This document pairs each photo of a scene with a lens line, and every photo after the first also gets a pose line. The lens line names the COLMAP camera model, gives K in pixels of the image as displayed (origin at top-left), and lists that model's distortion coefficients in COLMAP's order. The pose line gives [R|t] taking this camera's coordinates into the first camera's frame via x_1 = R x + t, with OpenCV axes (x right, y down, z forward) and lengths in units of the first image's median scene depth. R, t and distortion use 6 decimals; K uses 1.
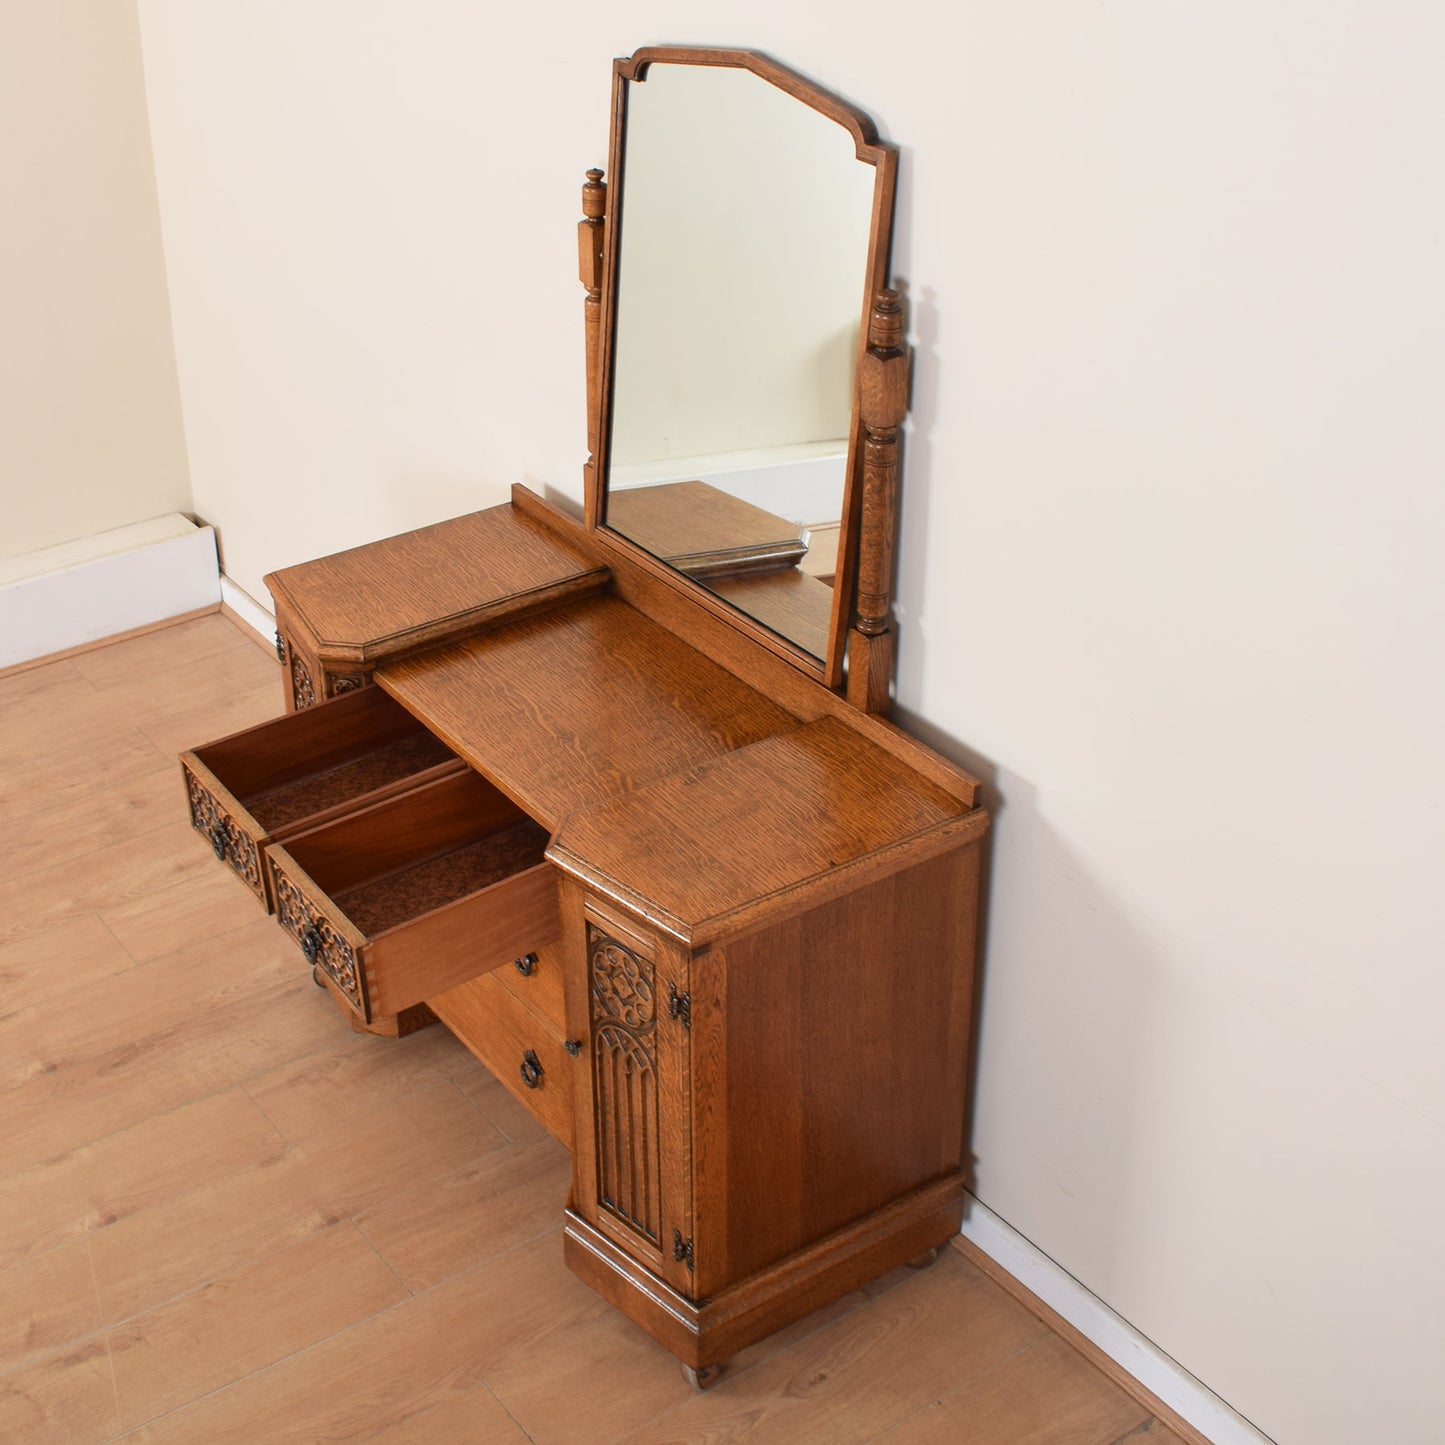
lens RADIAL K [[2208.8, 0, 612.7], [0, 2208.8, 580.0], [0, 0, 1]] dist [-0.096702, 0.000000]
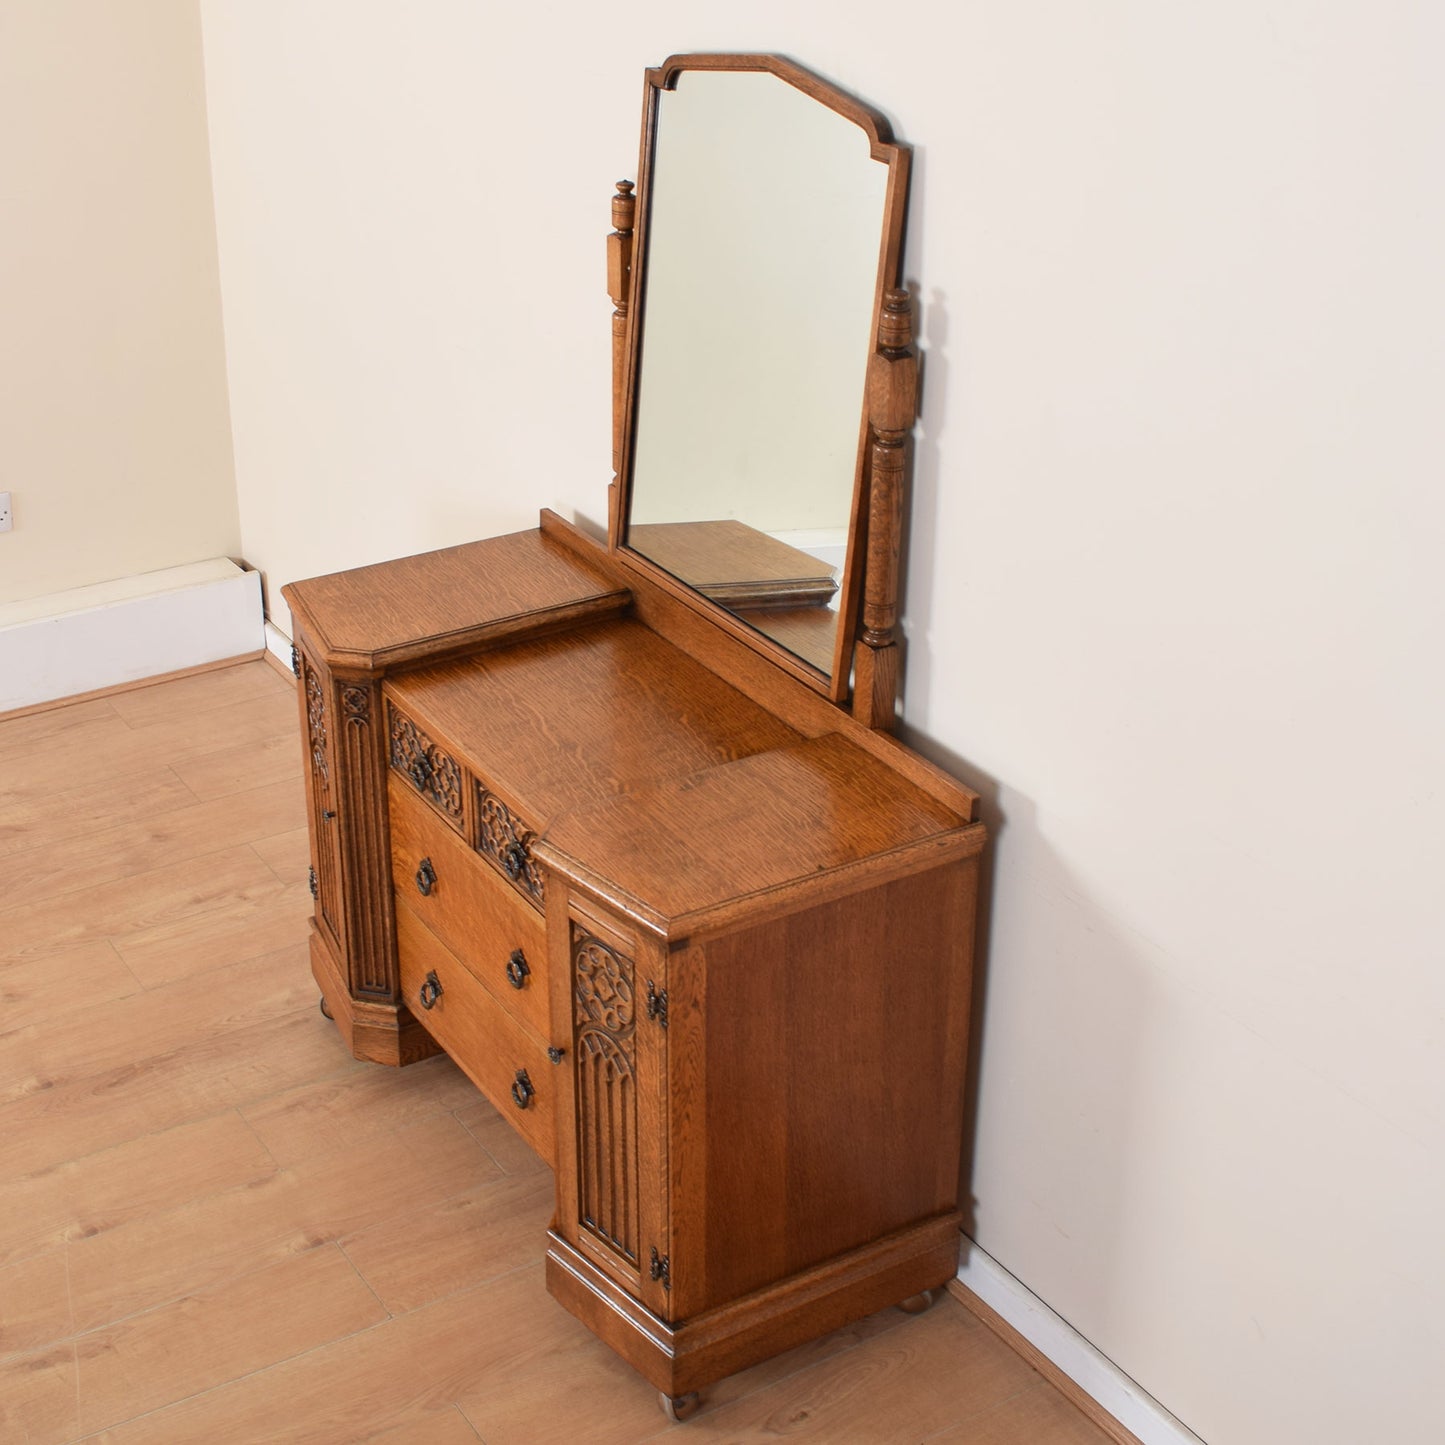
lens RADIAL K [[2288.7, 0, 693.6], [0, 2288.7, 635.9], [0, 0, 1]] dist [-0.097320, 0.000000]
pose [[0.999136, 0.037416, -0.018070, 0.053391], [-0.038090, 0.998531, -0.038530, 0.061843], [0.016602, 0.039185, 0.999094, -0.019603]]
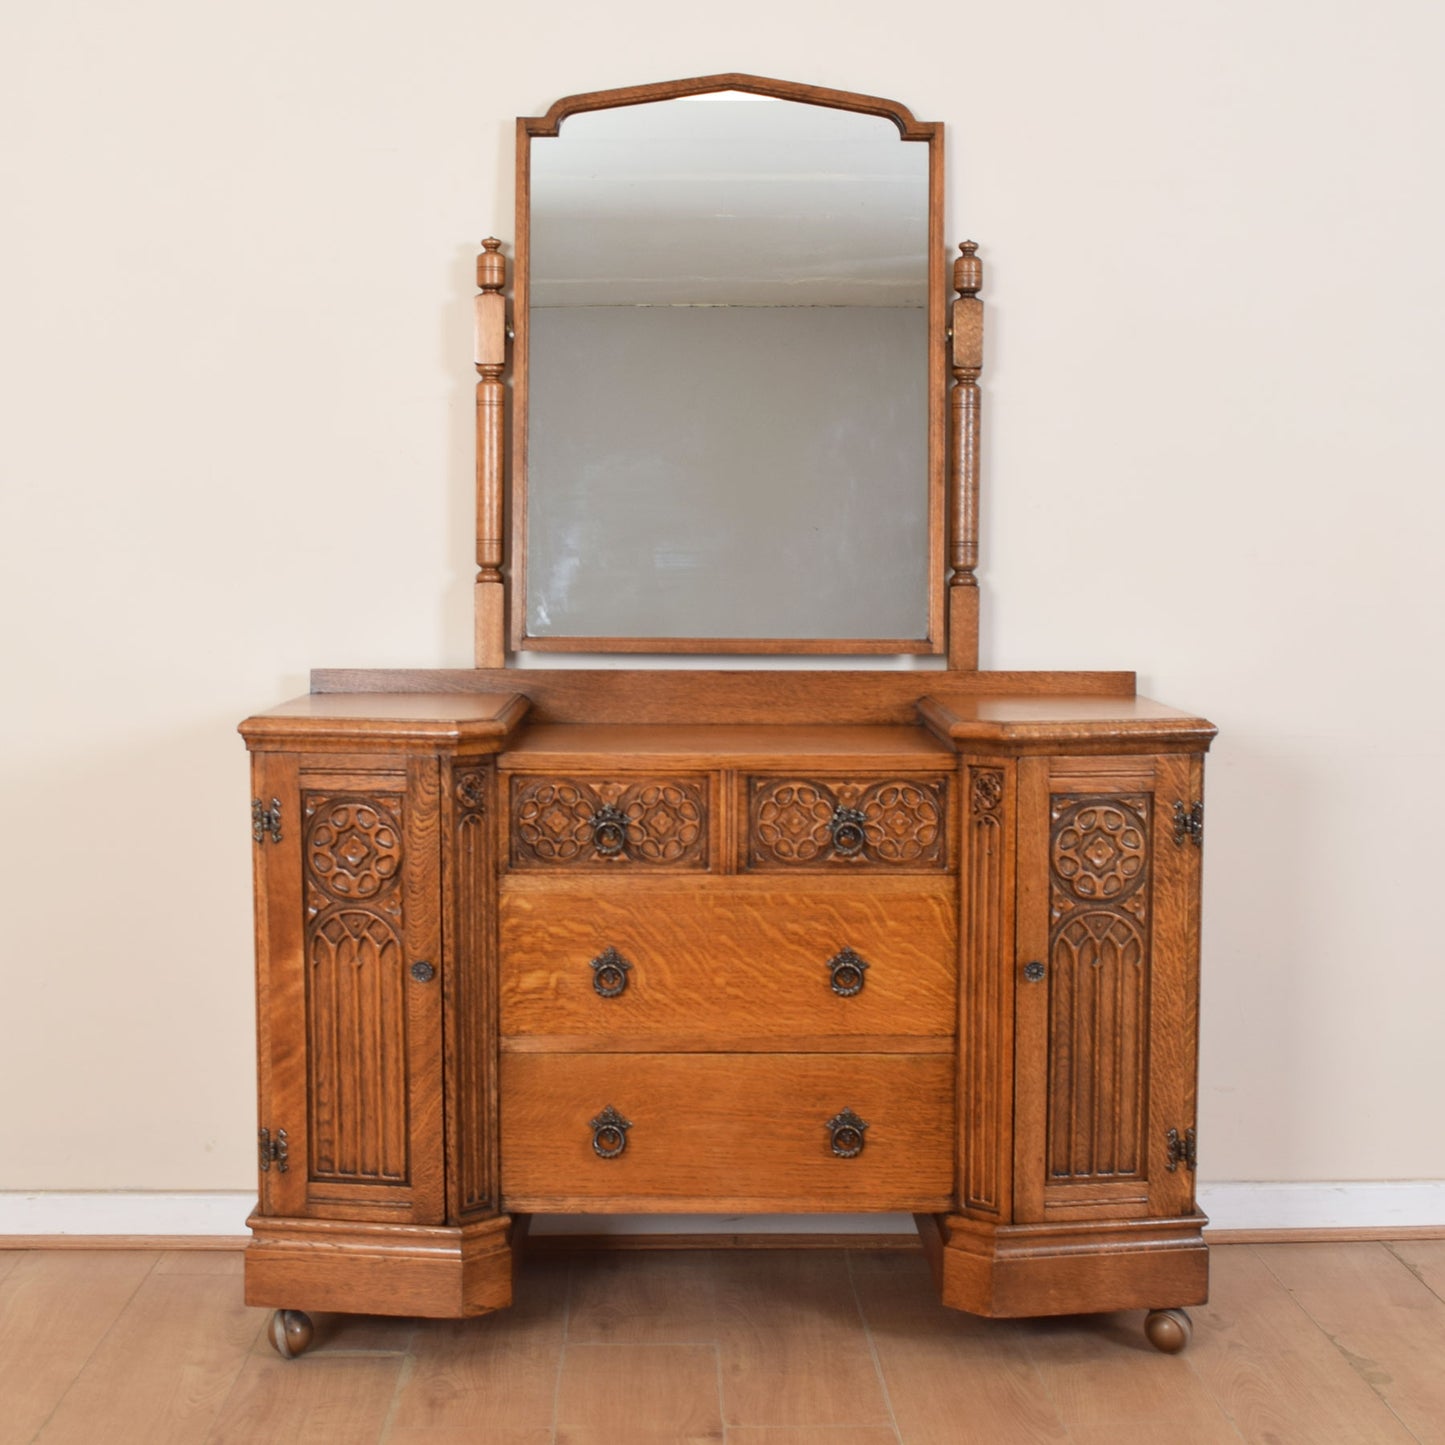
lens RADIAL K [[2374.4, 0, 731.3], [0, 2374.4, 733.5], [0, 0, 1]] dist [-0.114552, 0.000000]
pose [[0.531912, -0.039561, 0.845875, -0.886944], [0.372237, 0.908146, -0.191601, 0.258060], [-0.760598, 0.416781, 0.497780, 0.553982]]
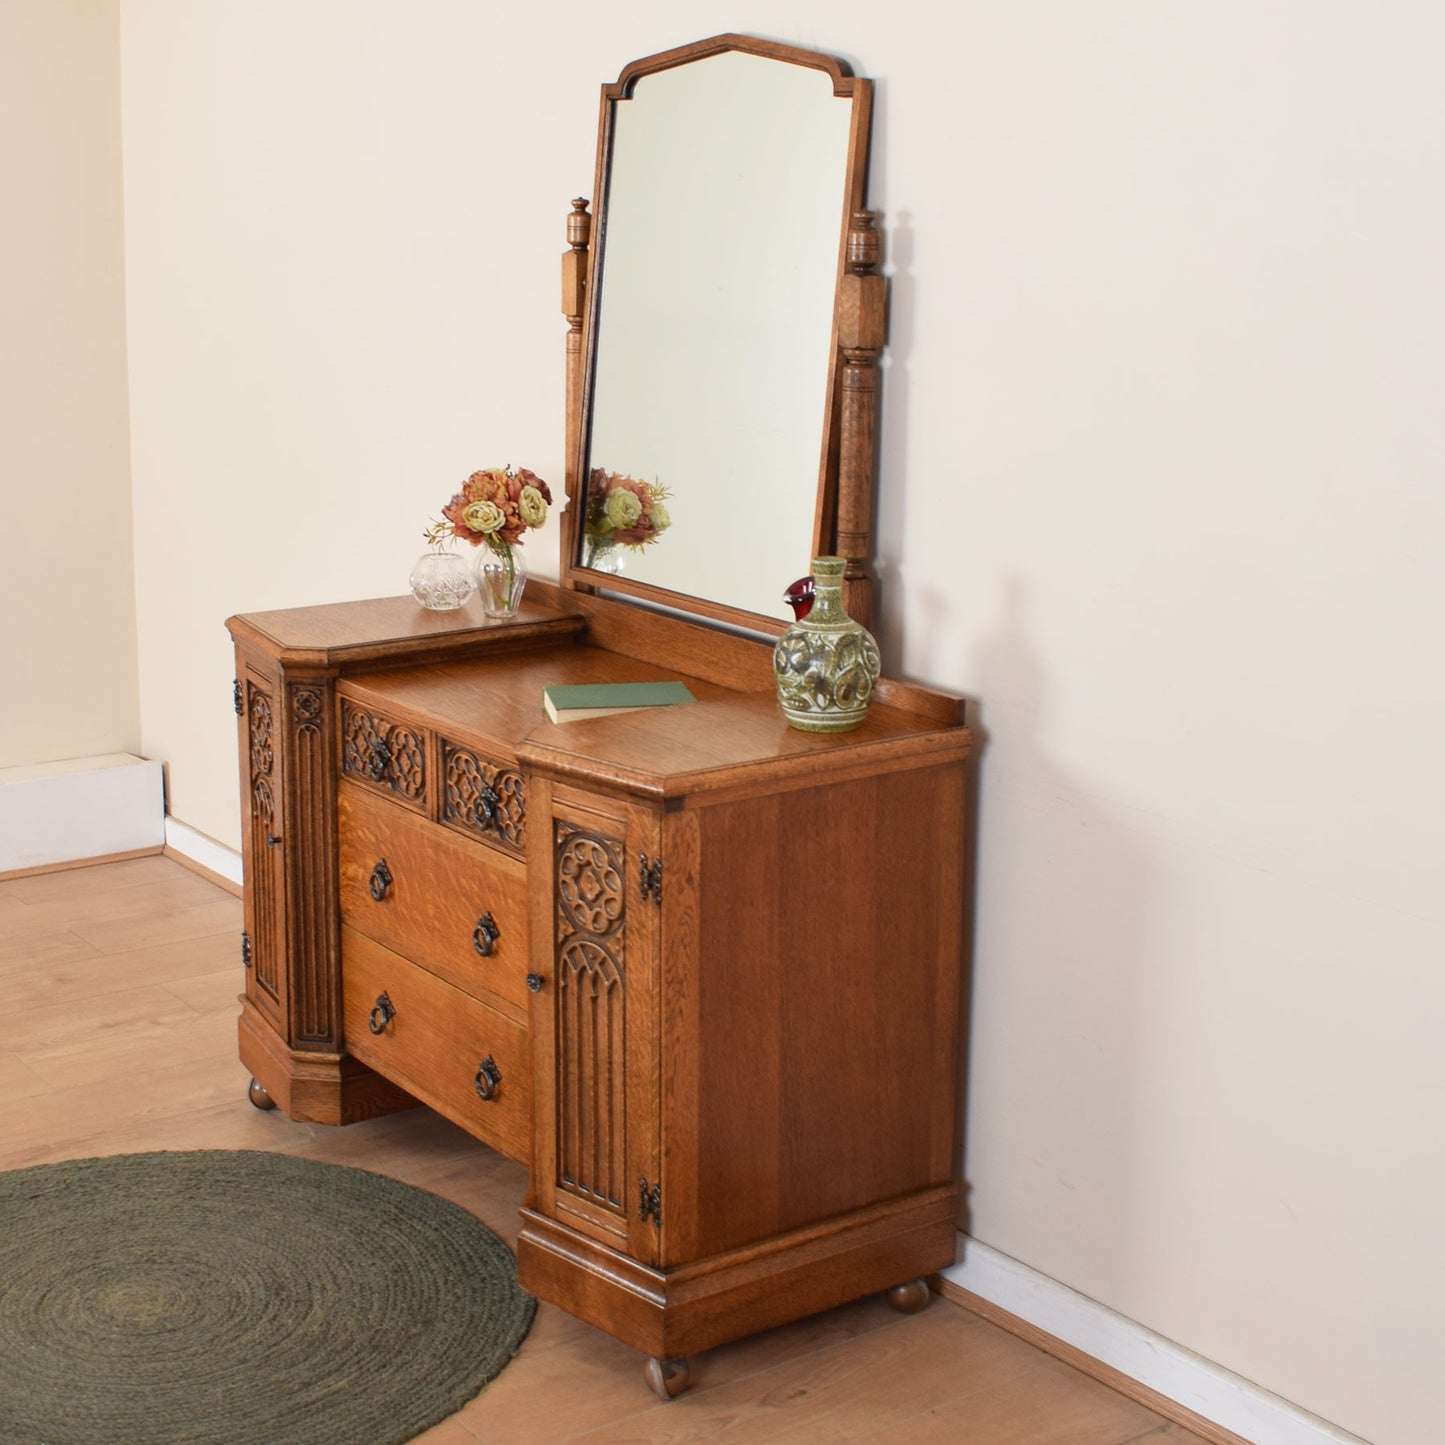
lens RADIAL K [[2429.3, 0, 667.0], [0, 2429.3, 642.9], [0, 0, 1]] dist [-0.107287, 0.000000]
pose [[0.999189, 0.024954, 0.031595, 0.001833], [-0.015617, 0.963537, -0.267120, 0.339805], [-0.037108, 0.266410, 0.963145, -0.030987]]
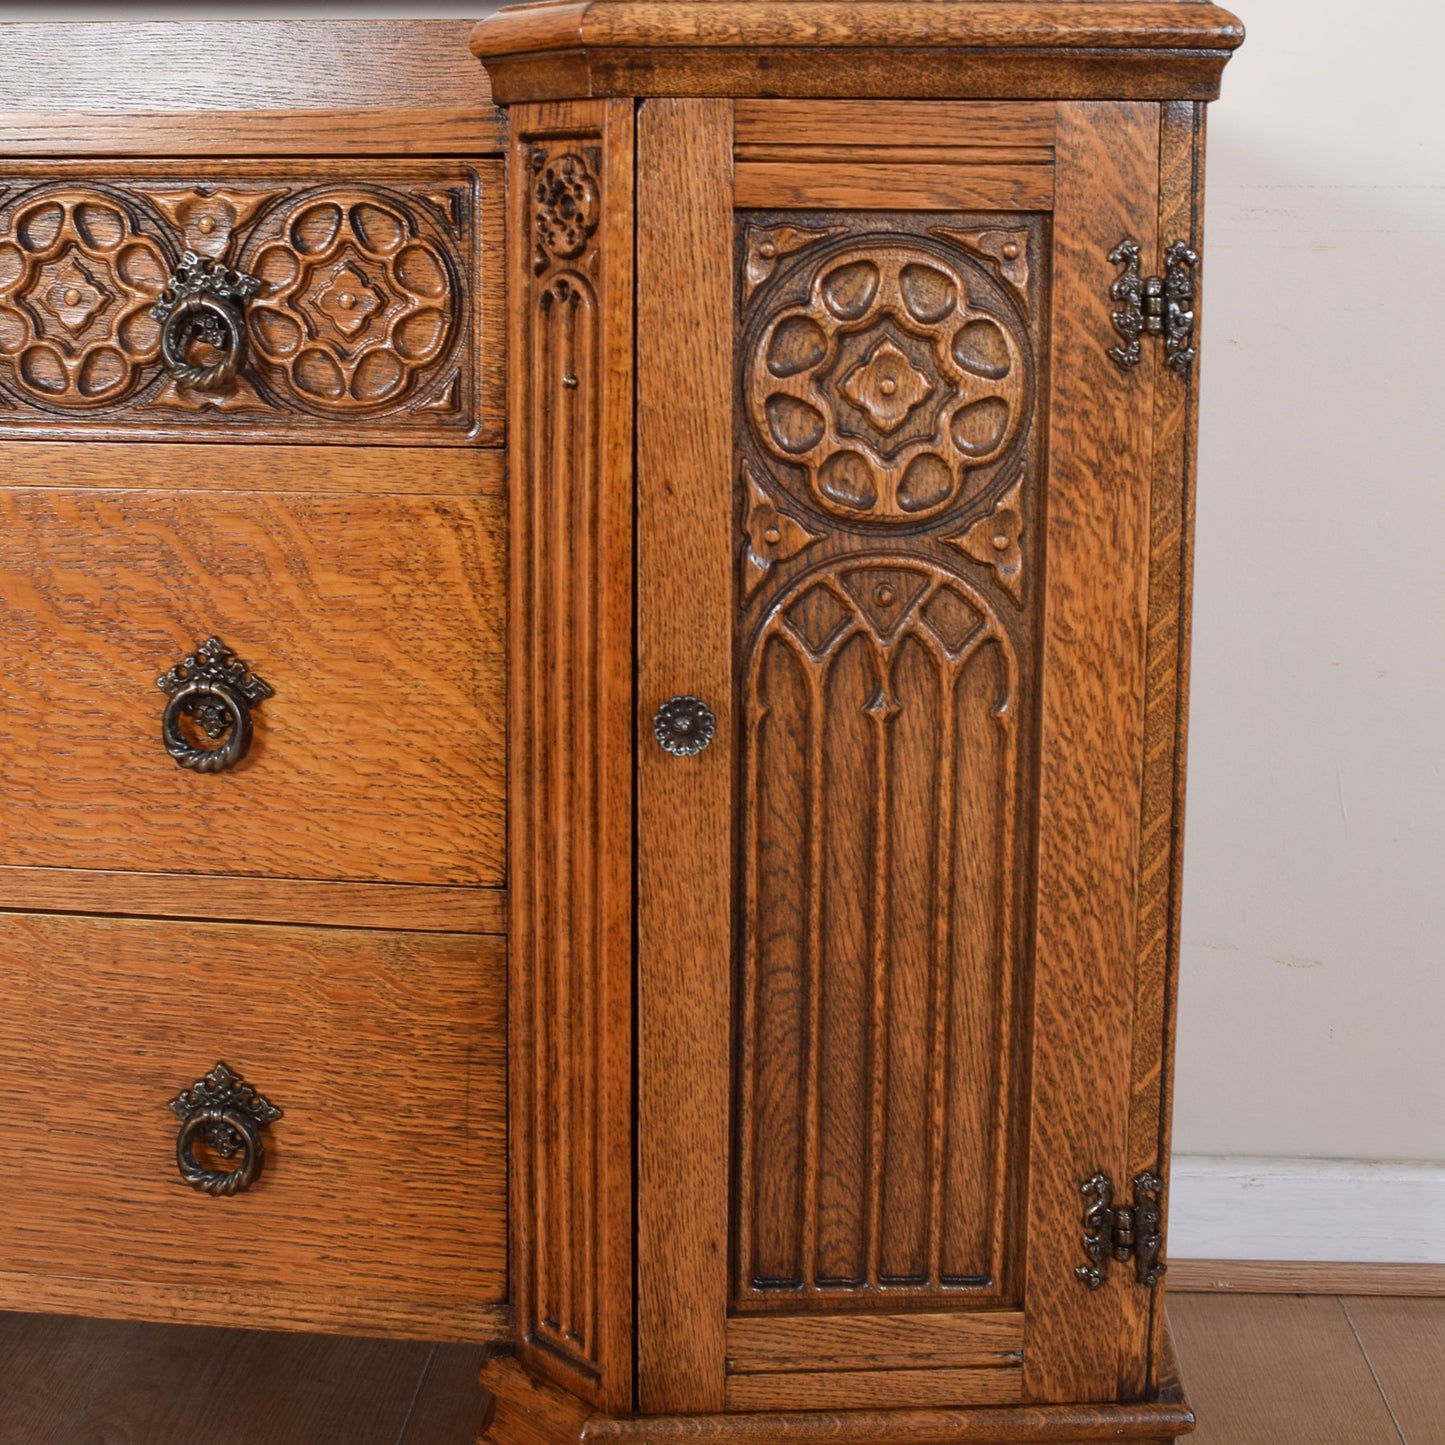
lens RADIAL K [[2146.0, 0, 694.9], [0, 2146.0, 508.8], [0, 0, 1]] dist [-0.091812, 0.000000]
pose [[0.624718, -0.054855, 0.778922, -0.247104], [0.334048, 0.920415, -0.203096, 0.241186], [-0.705790, 0.387075, 0.593324, 0.786784]]
